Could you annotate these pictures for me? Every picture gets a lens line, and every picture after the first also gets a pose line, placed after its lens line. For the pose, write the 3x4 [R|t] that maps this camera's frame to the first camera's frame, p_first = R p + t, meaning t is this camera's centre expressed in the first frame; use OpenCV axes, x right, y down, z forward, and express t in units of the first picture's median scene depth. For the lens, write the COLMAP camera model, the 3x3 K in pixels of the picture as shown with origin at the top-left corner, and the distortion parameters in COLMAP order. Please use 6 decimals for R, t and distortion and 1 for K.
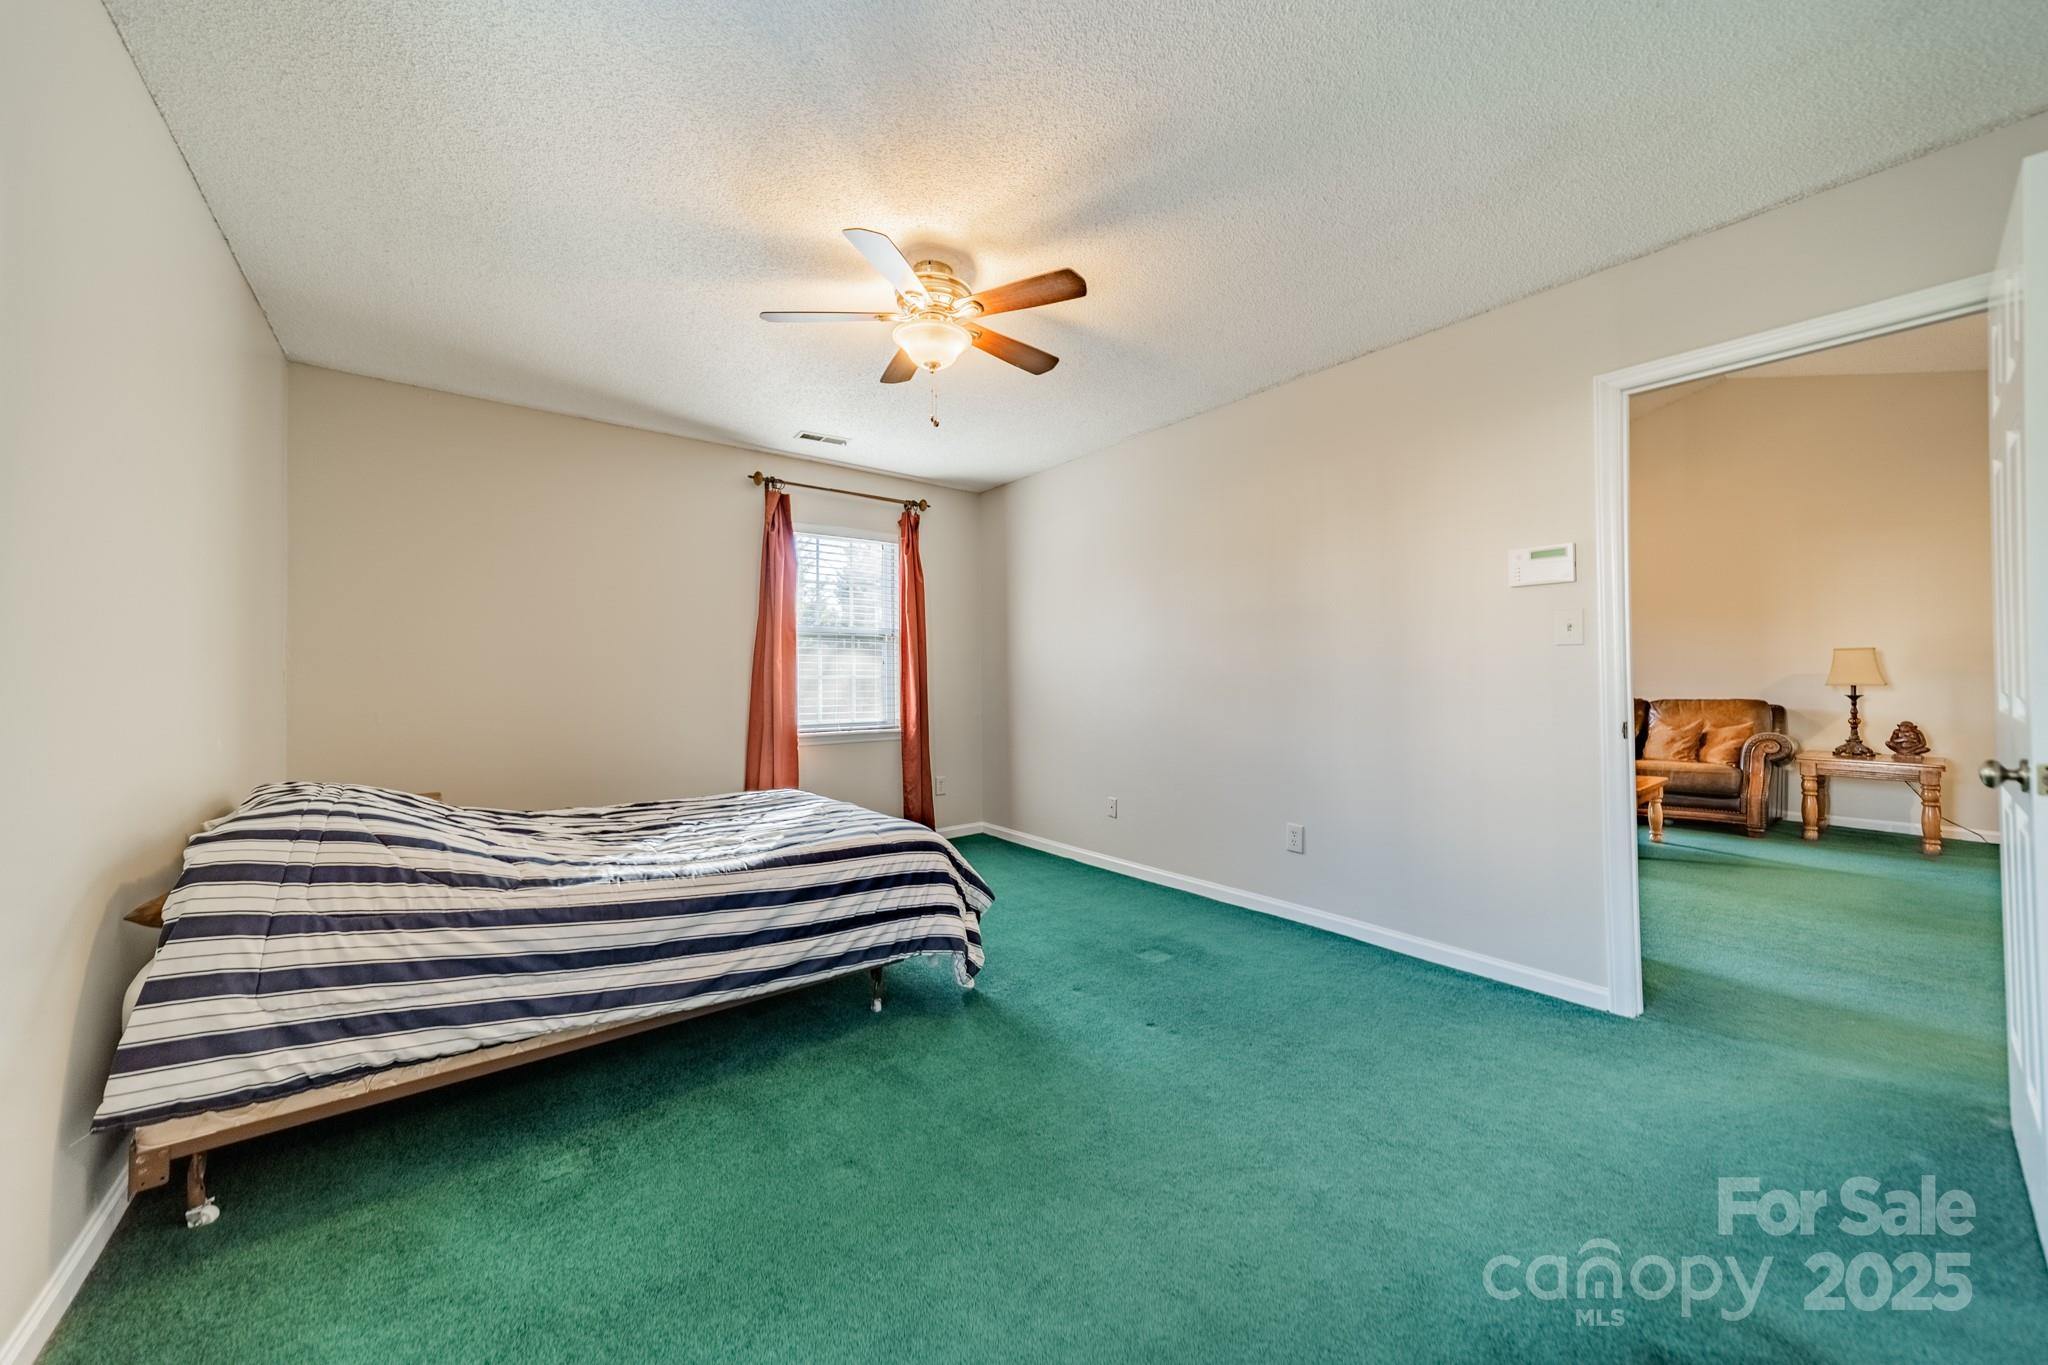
lens RADIAL K [[732.1, 0, 1023.2], [0, 732.1, 676.3], [0, 0, 1]] dist [0.001681, 0.000110]
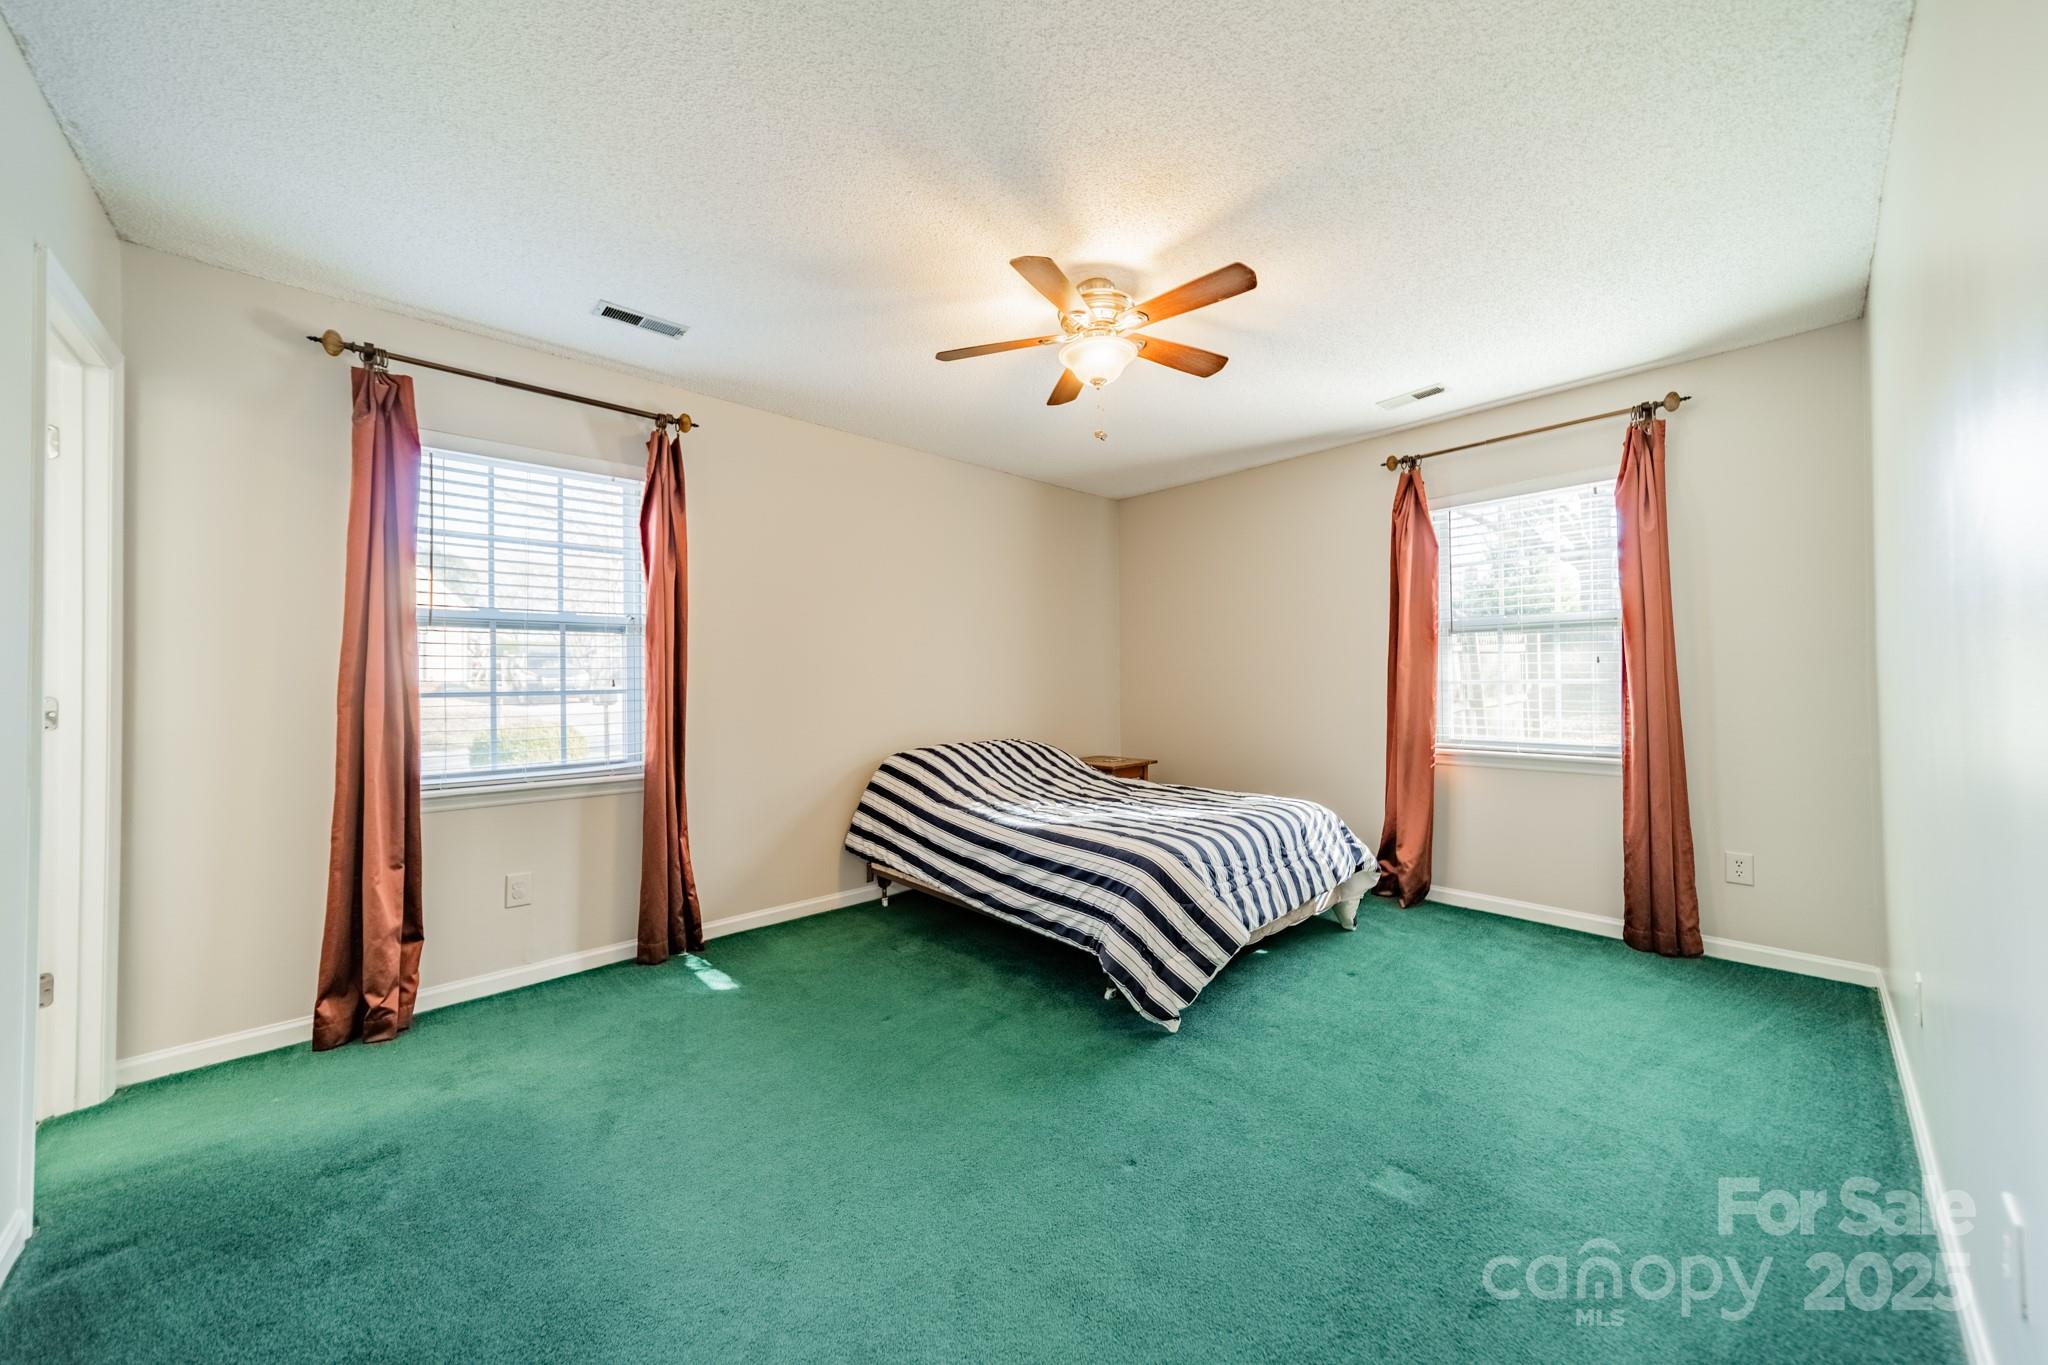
lens RADIAL K [[732.1, 0, 1023.2], [0, 732.1, 676.3], [0, 0, 1]] dist [0.001681, 0.000110]
pose [[0.069223, -0.006043, -0.997583, 0.511993], [0.012941, 0.999903, -0.005159, -0.007366], [0.997517, -0.012553, 0.069294, 0.477717]]
